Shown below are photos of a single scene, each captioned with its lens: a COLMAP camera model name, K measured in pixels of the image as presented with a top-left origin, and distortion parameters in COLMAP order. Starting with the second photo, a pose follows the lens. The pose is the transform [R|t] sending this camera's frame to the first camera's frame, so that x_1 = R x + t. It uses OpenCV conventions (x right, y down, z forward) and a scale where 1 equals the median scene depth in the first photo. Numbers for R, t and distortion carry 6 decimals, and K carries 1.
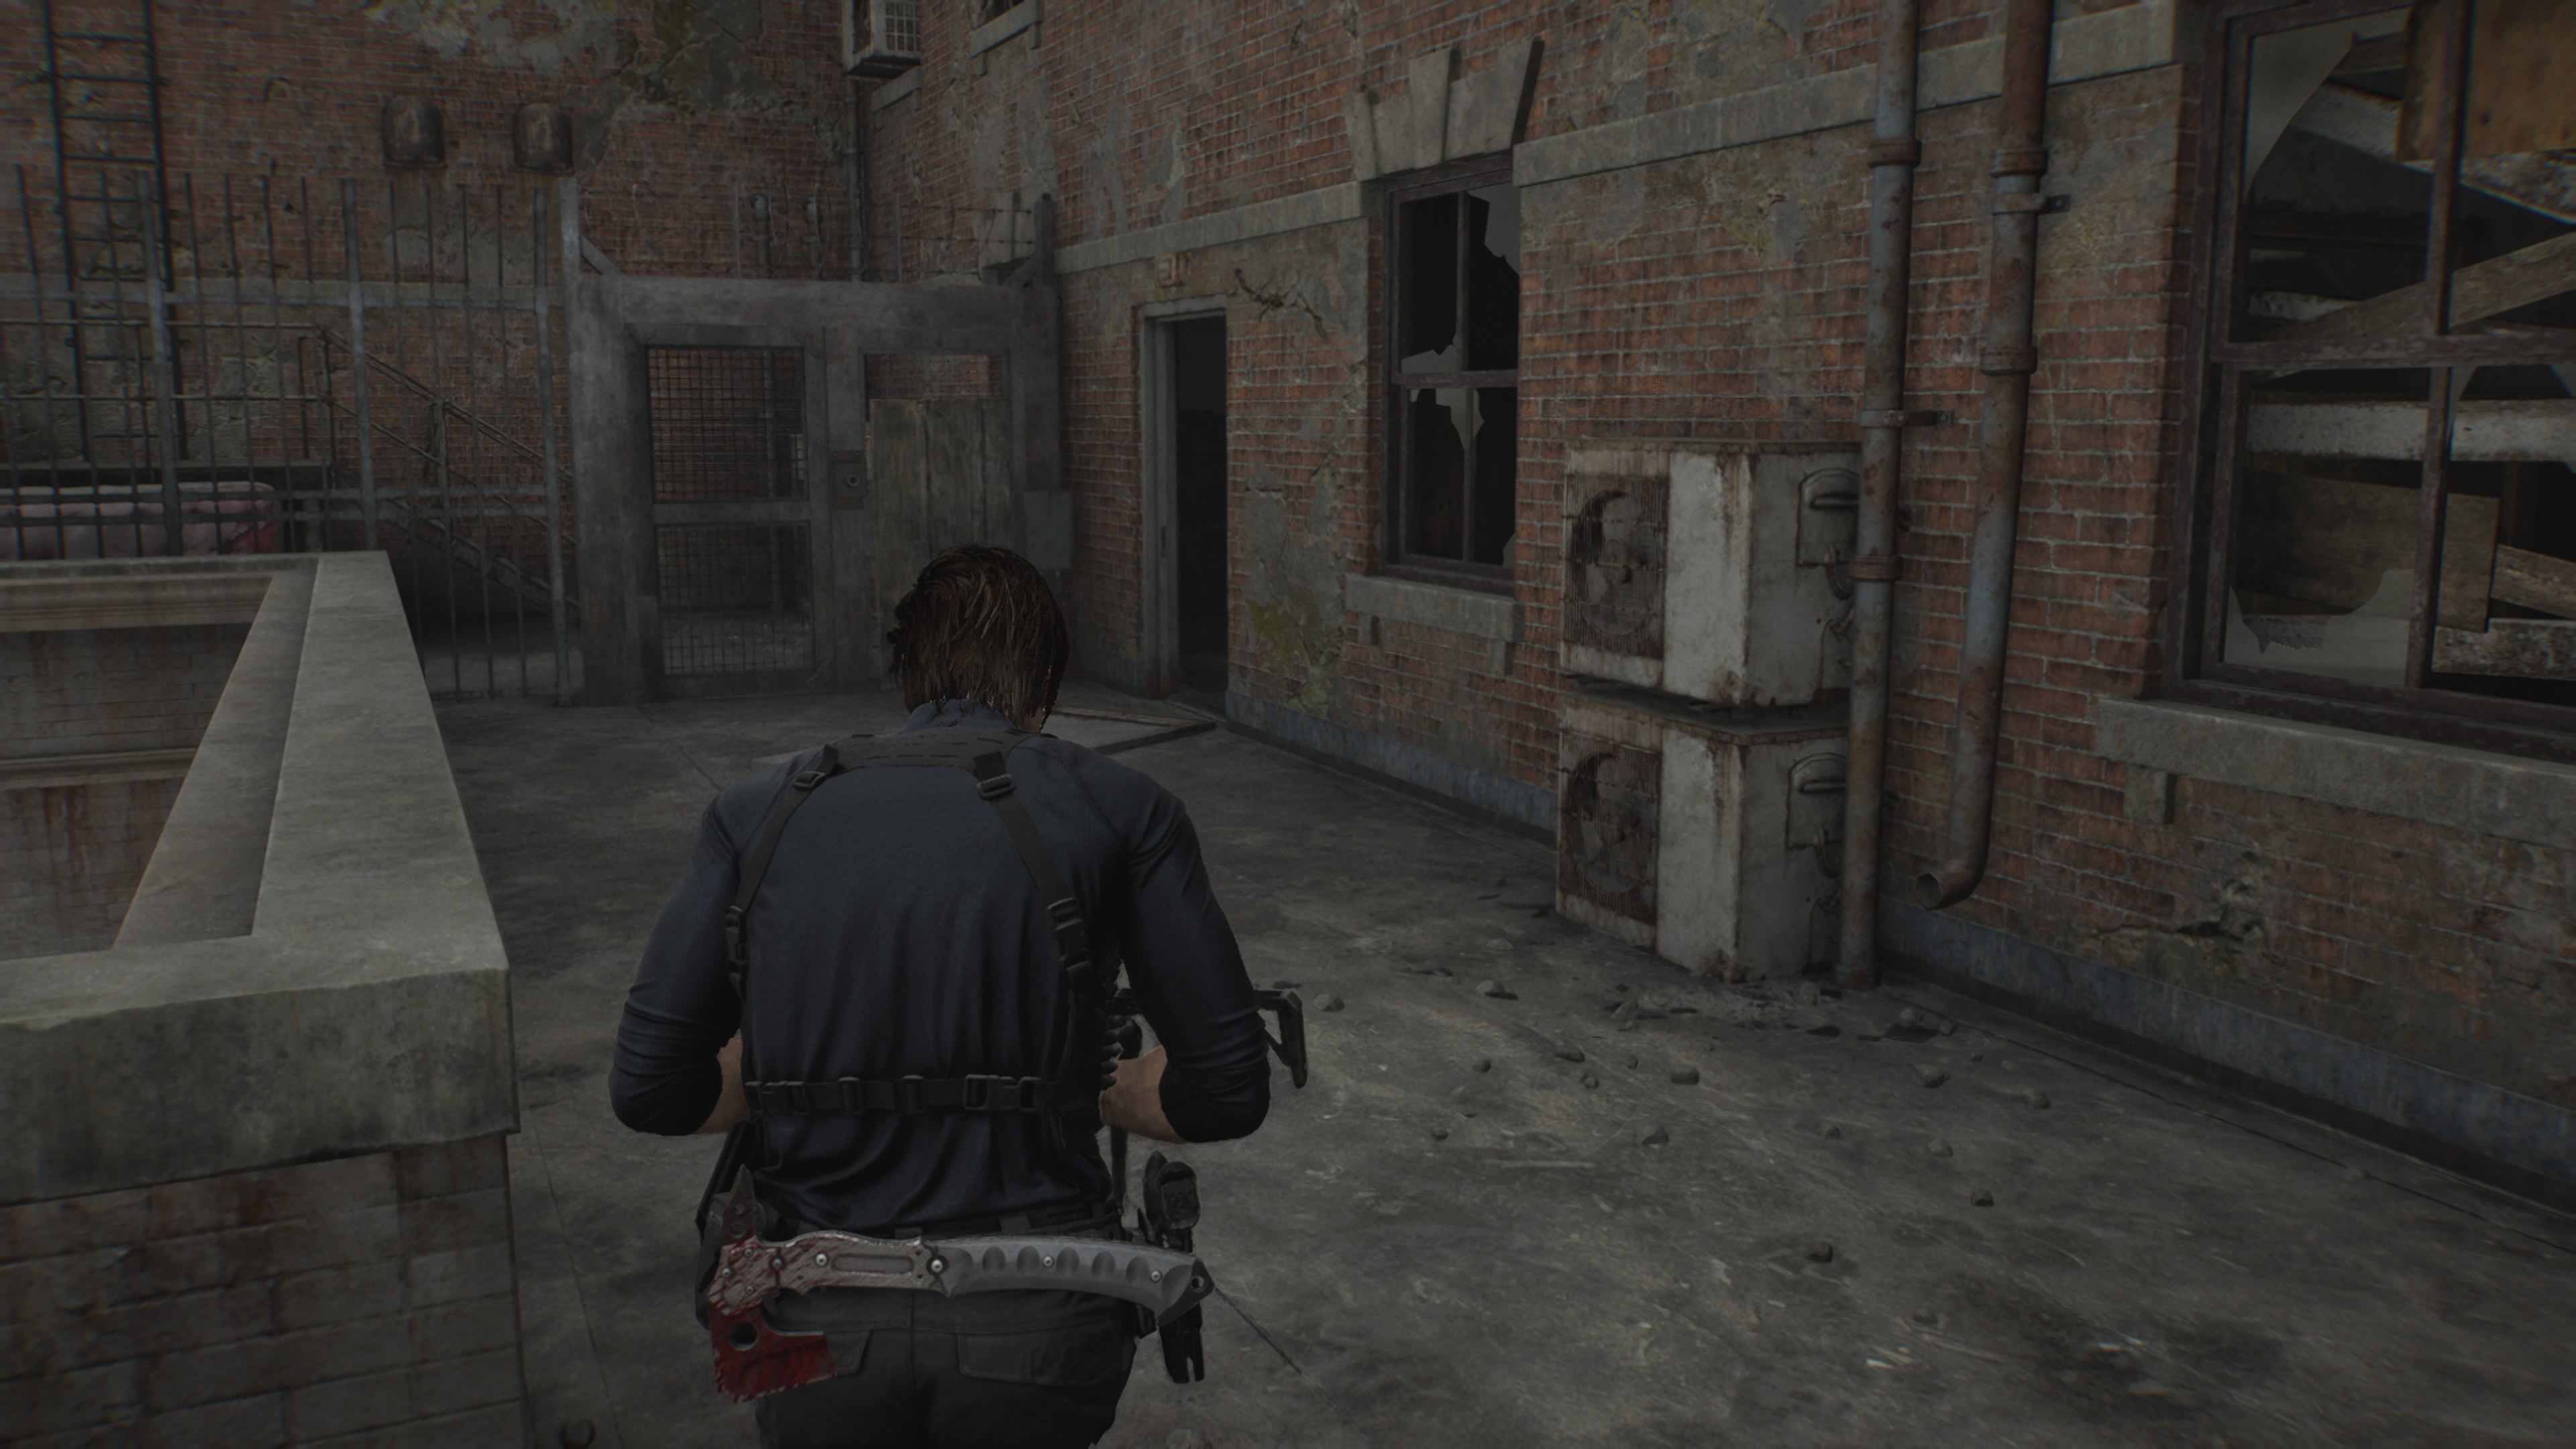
lens RADIAL K [[1911.5, 0, 1287.1], [0, 1911.5, 723.1], [0, 0, 1]] dist [-0.022782, -0.000258]
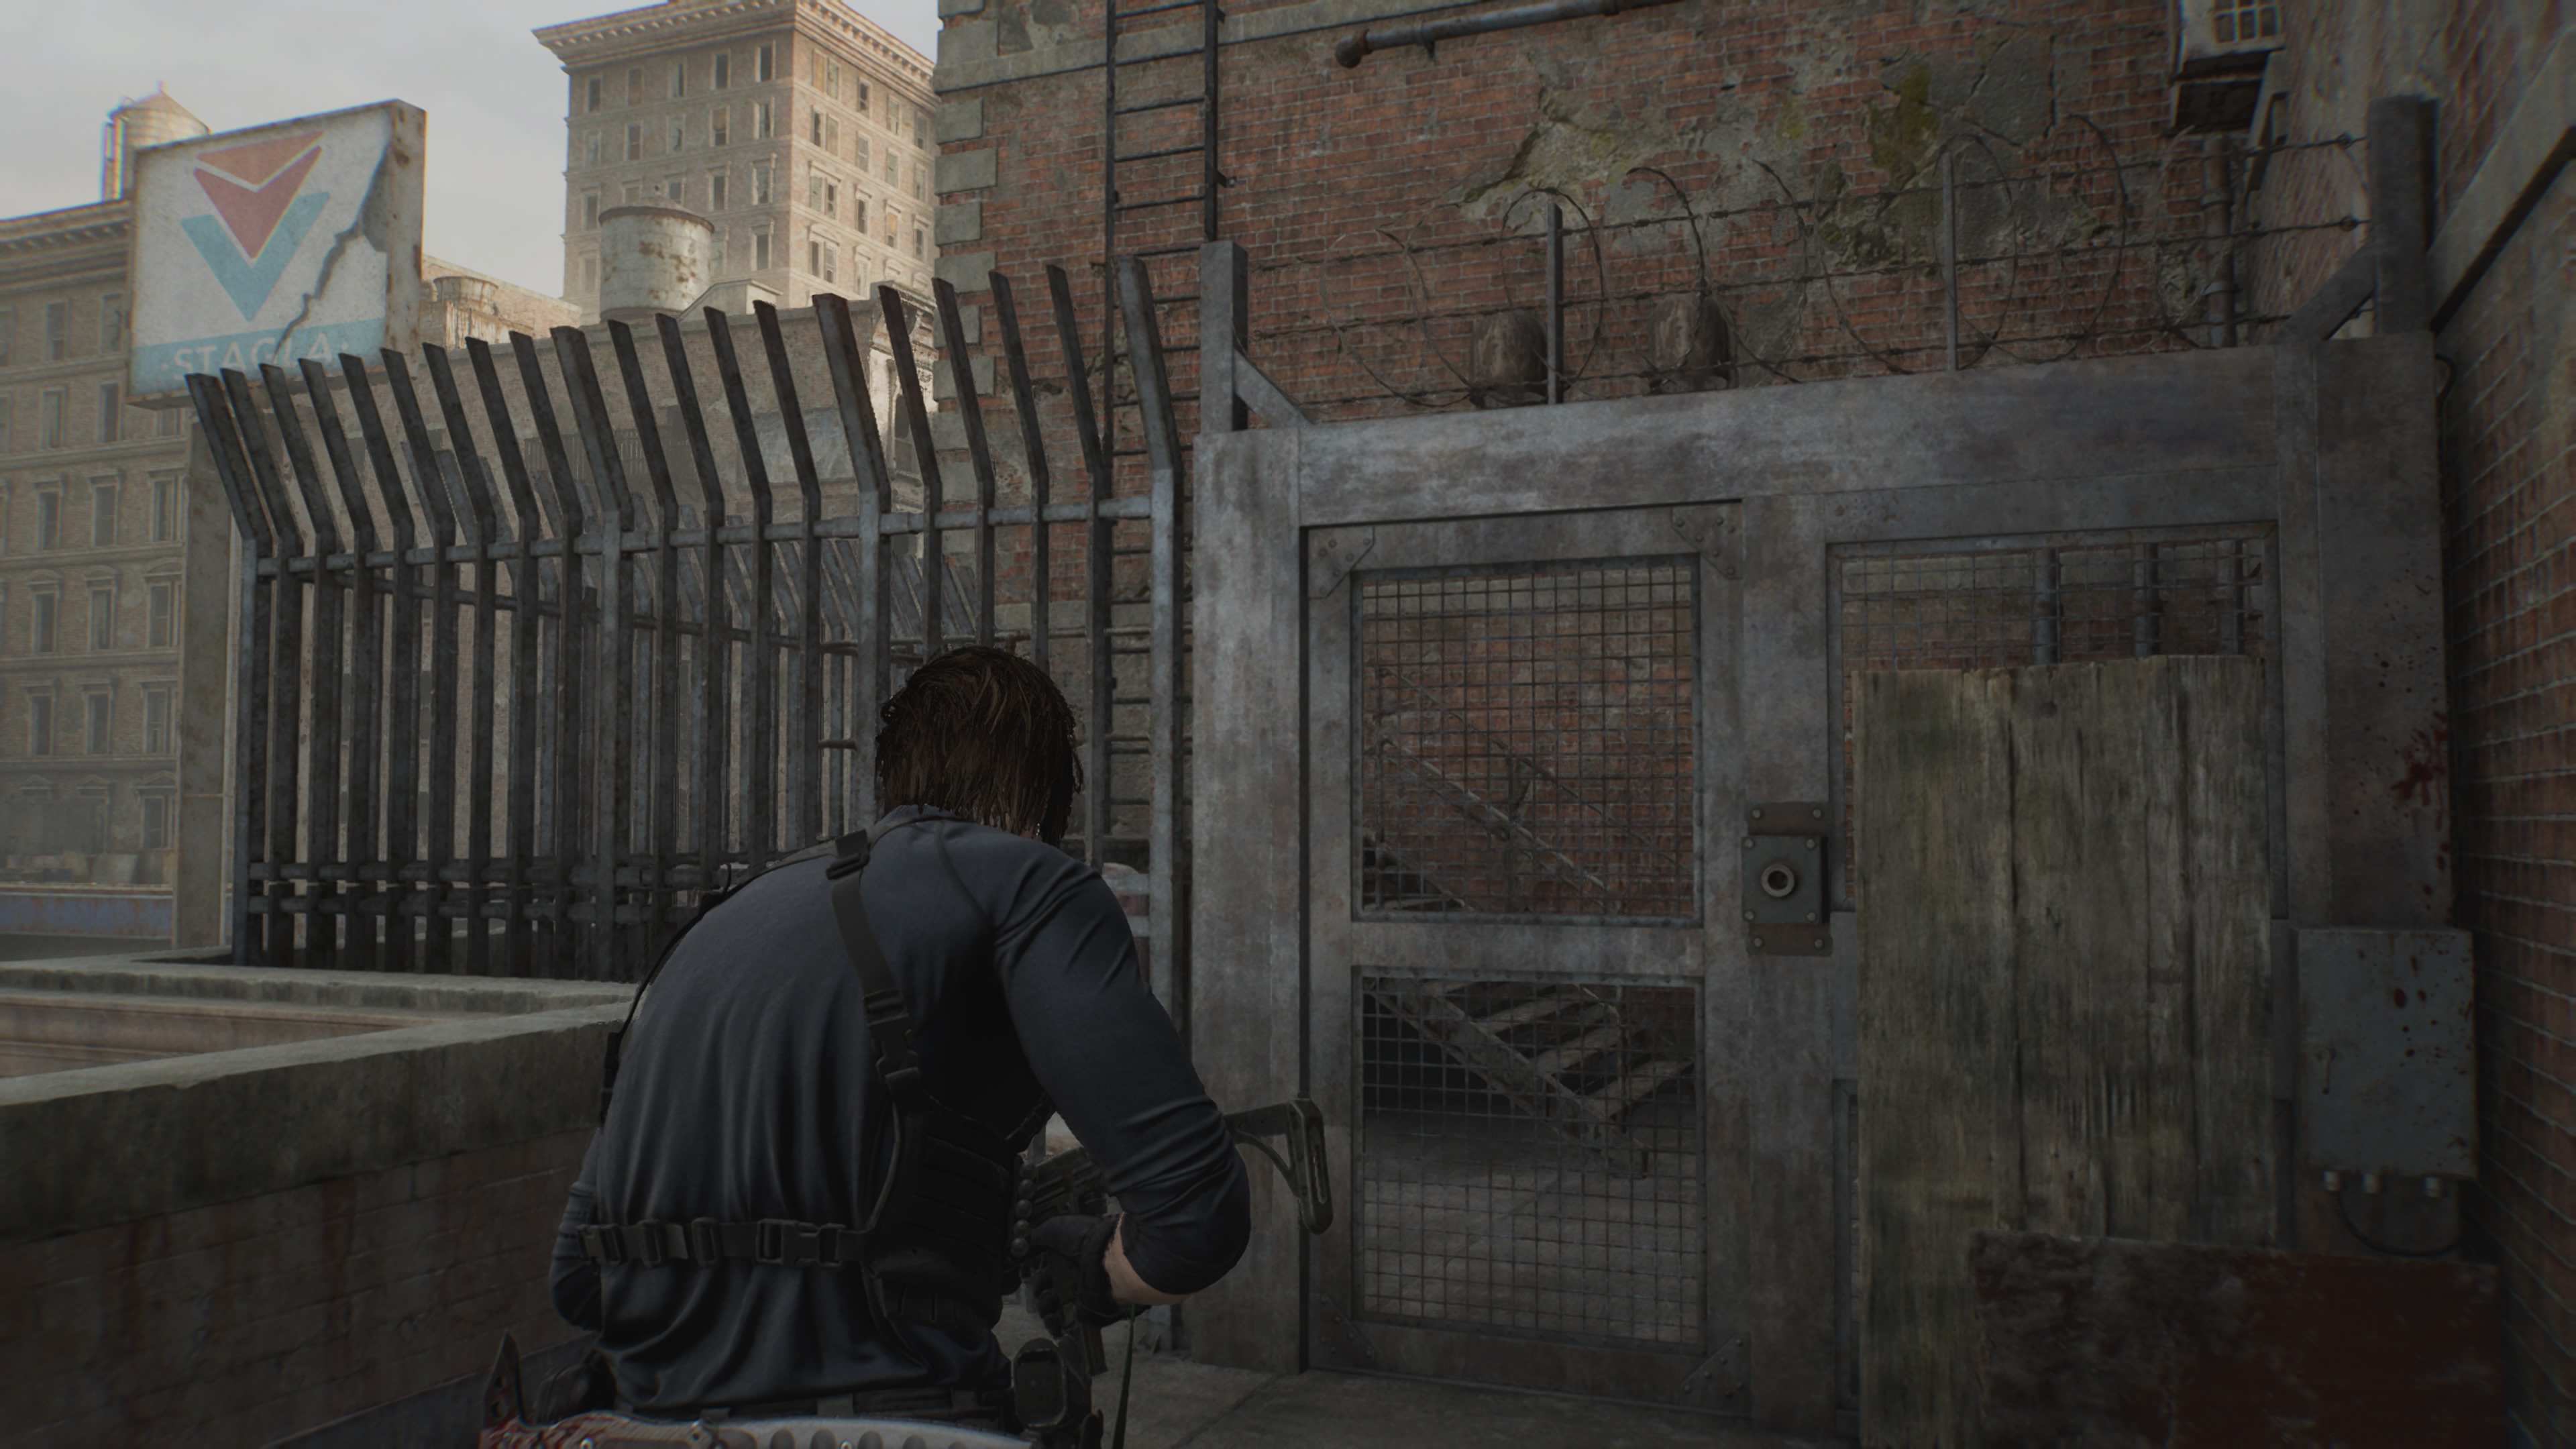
lens RADIAL K [[1911.5, 0, 1284.2], [0, 1911.5, 722.1], [0, 0, 1]] dist [-0.022782, -0.000258]
pose [[0.666256, -0.039309, -0.744686, -0.007771], [-0.118653, 0.980300, -0.157902, -0.083328], [0.736223, 0.193562, 0.648467, 0.653254]]
